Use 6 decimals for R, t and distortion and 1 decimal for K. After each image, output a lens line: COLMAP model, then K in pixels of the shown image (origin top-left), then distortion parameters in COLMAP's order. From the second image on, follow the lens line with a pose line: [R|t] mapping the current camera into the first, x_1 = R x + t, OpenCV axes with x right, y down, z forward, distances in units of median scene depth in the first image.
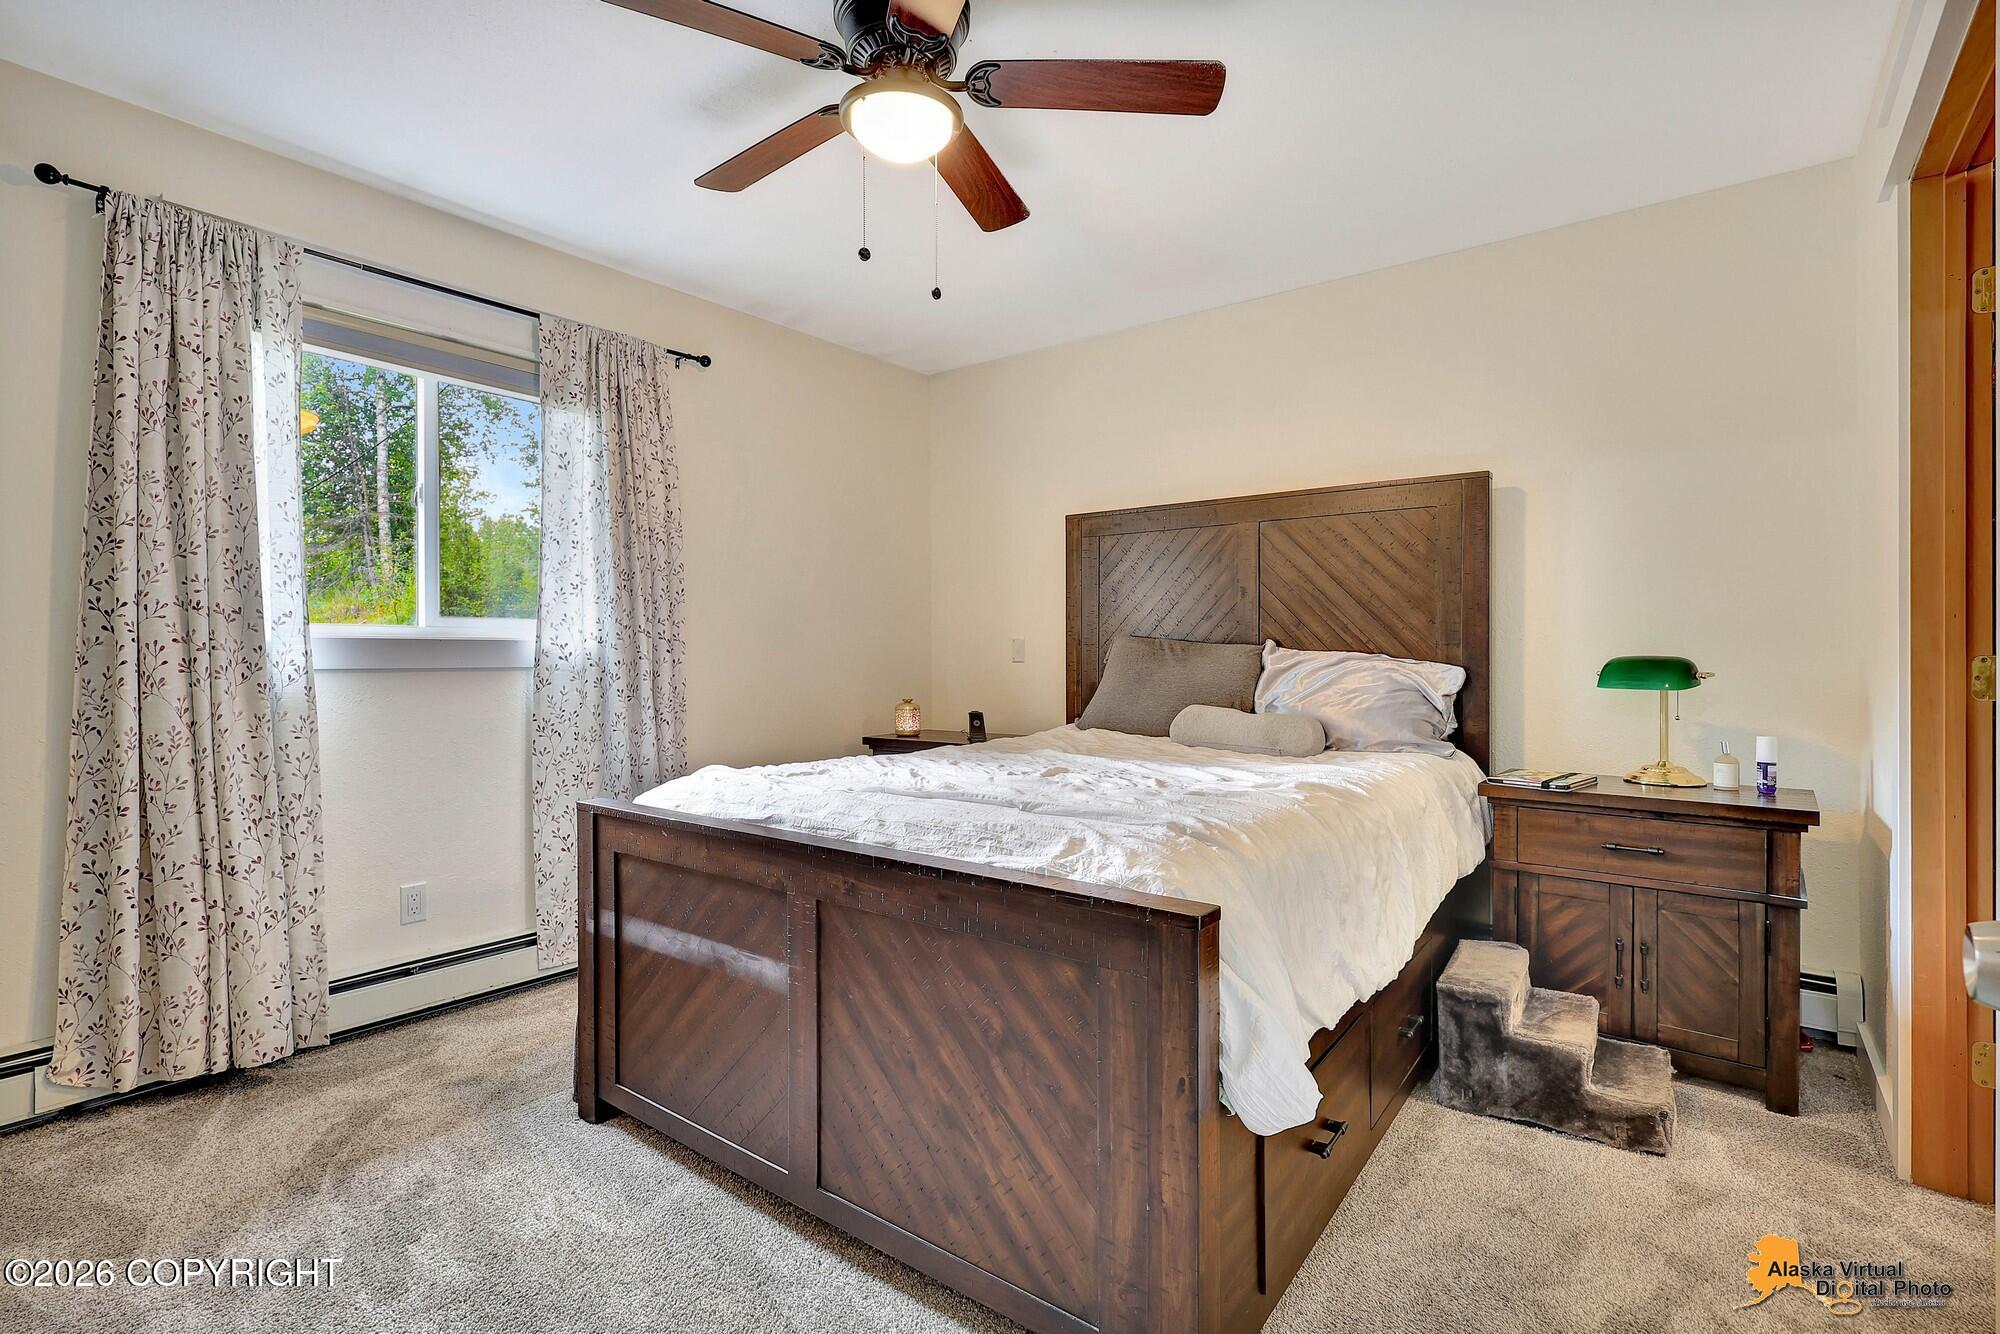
lens RADIAL K [[933.5, 0, 999.9], [0, 933.5, 654.6], [0, 0, 1]] dist [0.011653, -0.000136]
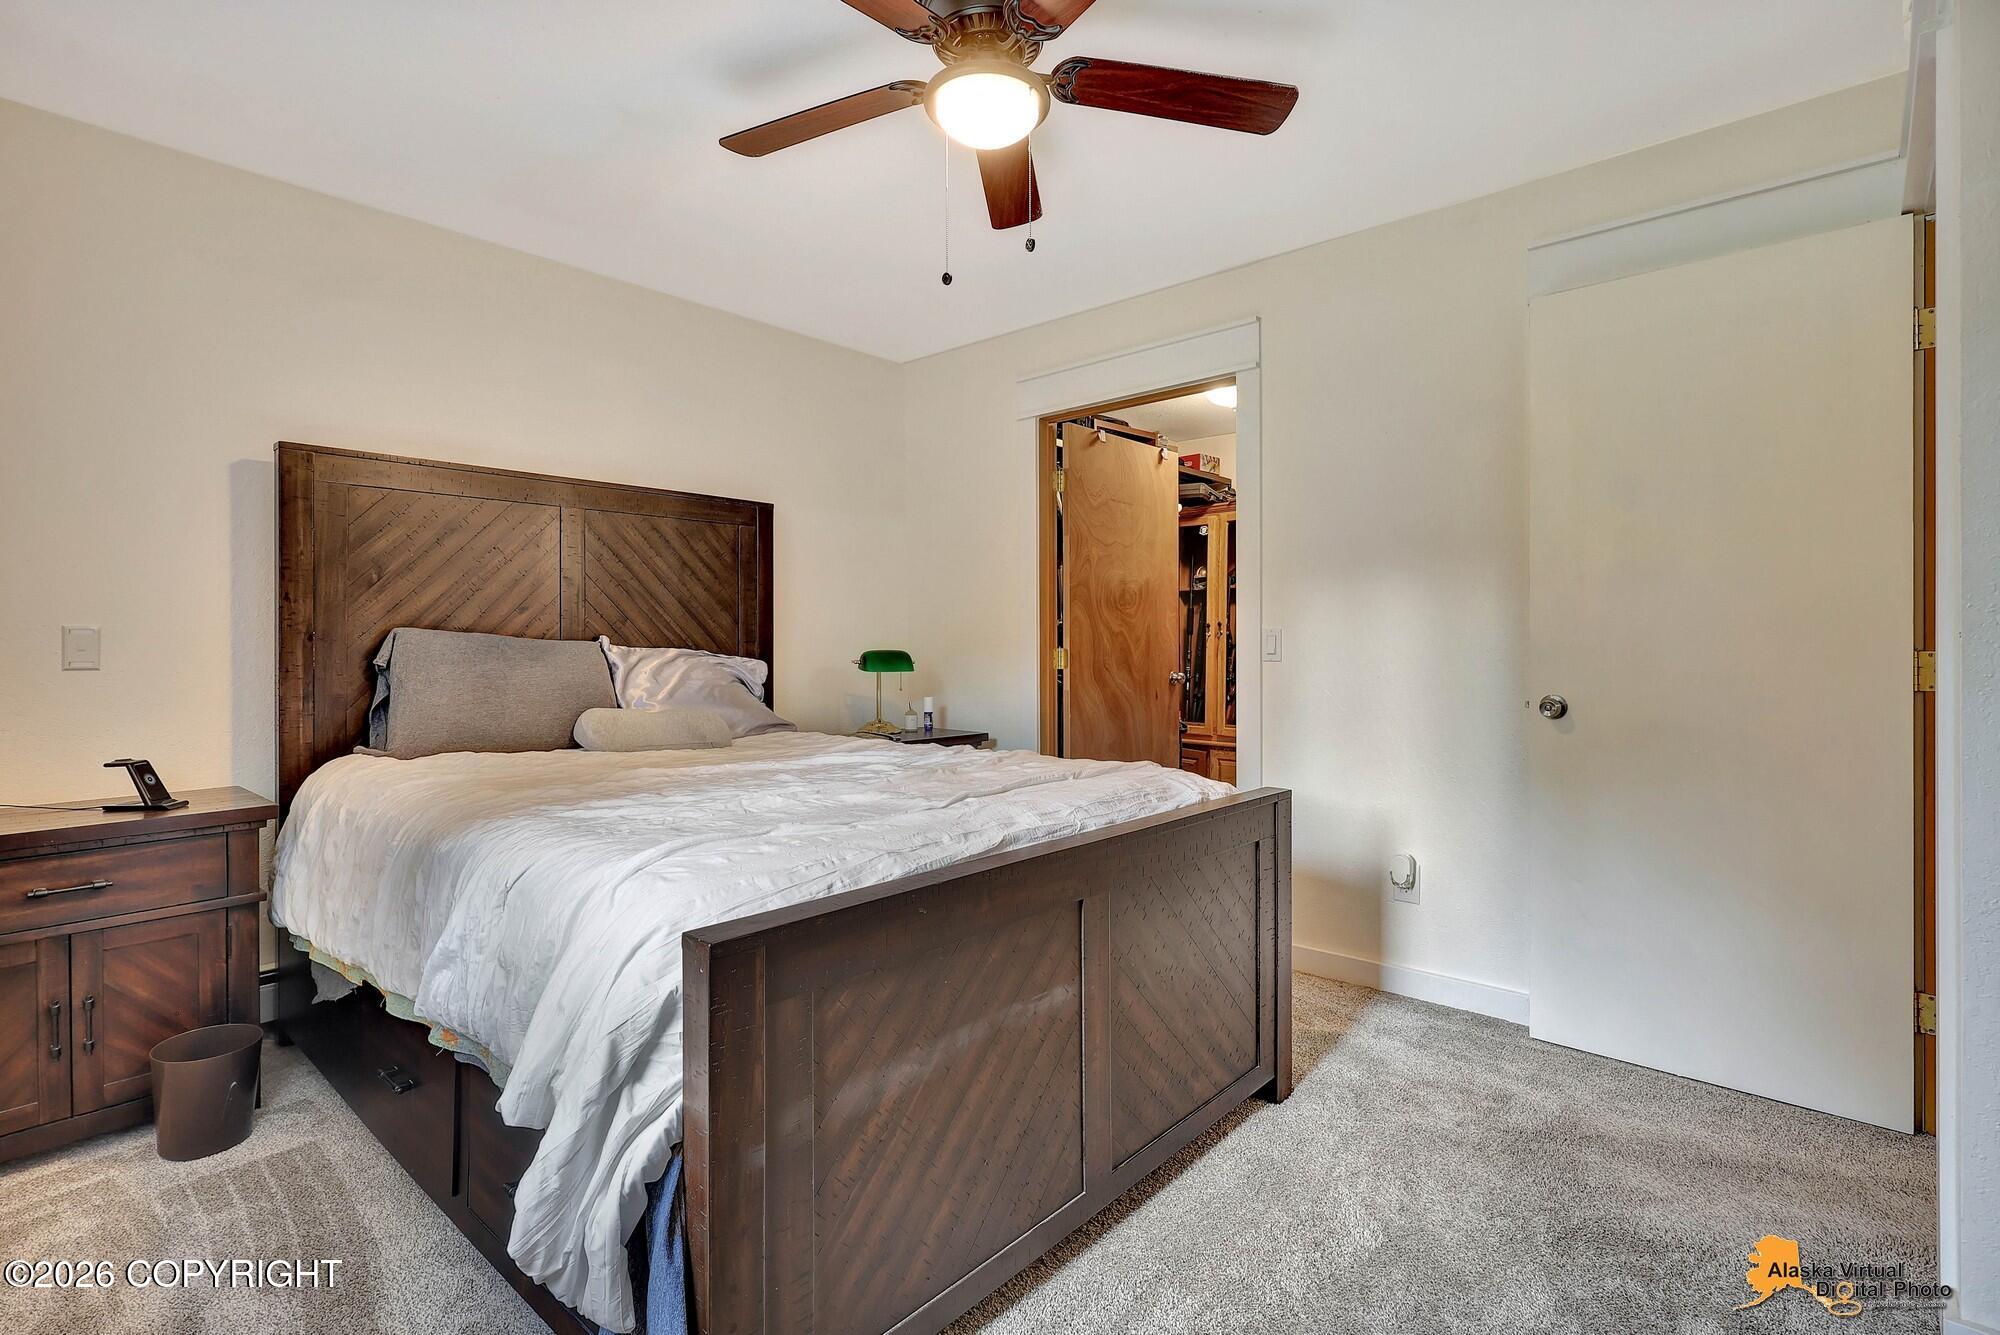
lens RADIAL K [[933.5, 0, 989.8], [0, 933.5, 655.9], [0, 0, 1]] dist [0.011653, -0.000136]
pose [[0.072107, -0.011310, 0.997333, -0.836967], [0.005403, 0.999925, 0.010949, -0.004616], [-0.997382, 0.004599, 0.072162, 0.719527]]
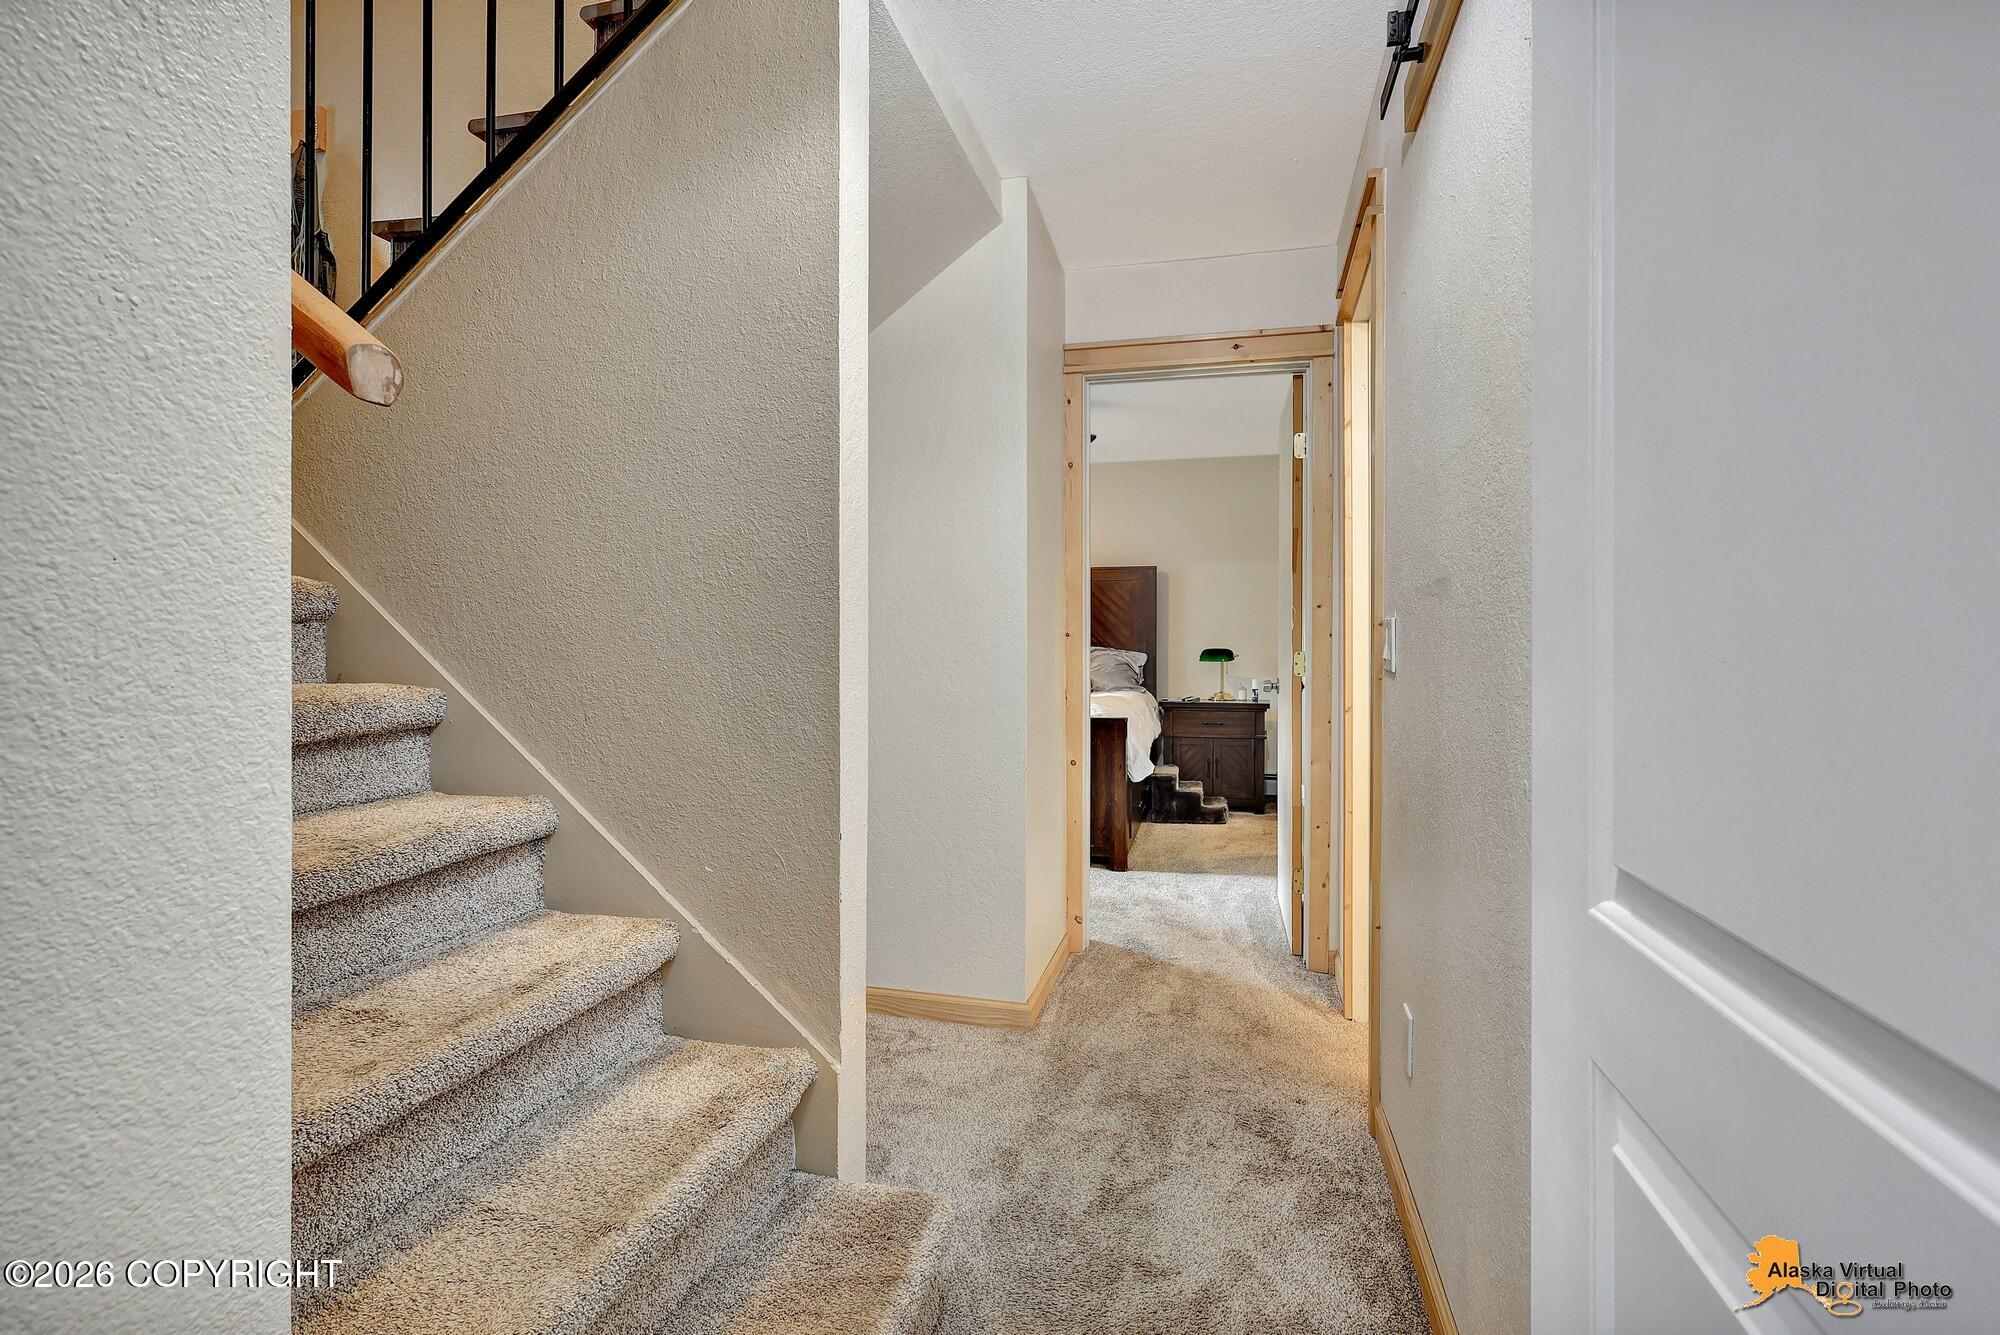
lens RADIAL K [[933.5, 0, 991.4], [0, 933.5, 659.1], [0, 0, 1]] dist [0.011653, -0.000136]
pose [[0.920367, -0.004799, 0.391027, -0.830287], [0.001822, 0.999966, 0.007983, 0.009903], [-0.391052, -0.006635, 0.920345, -1.047212]]
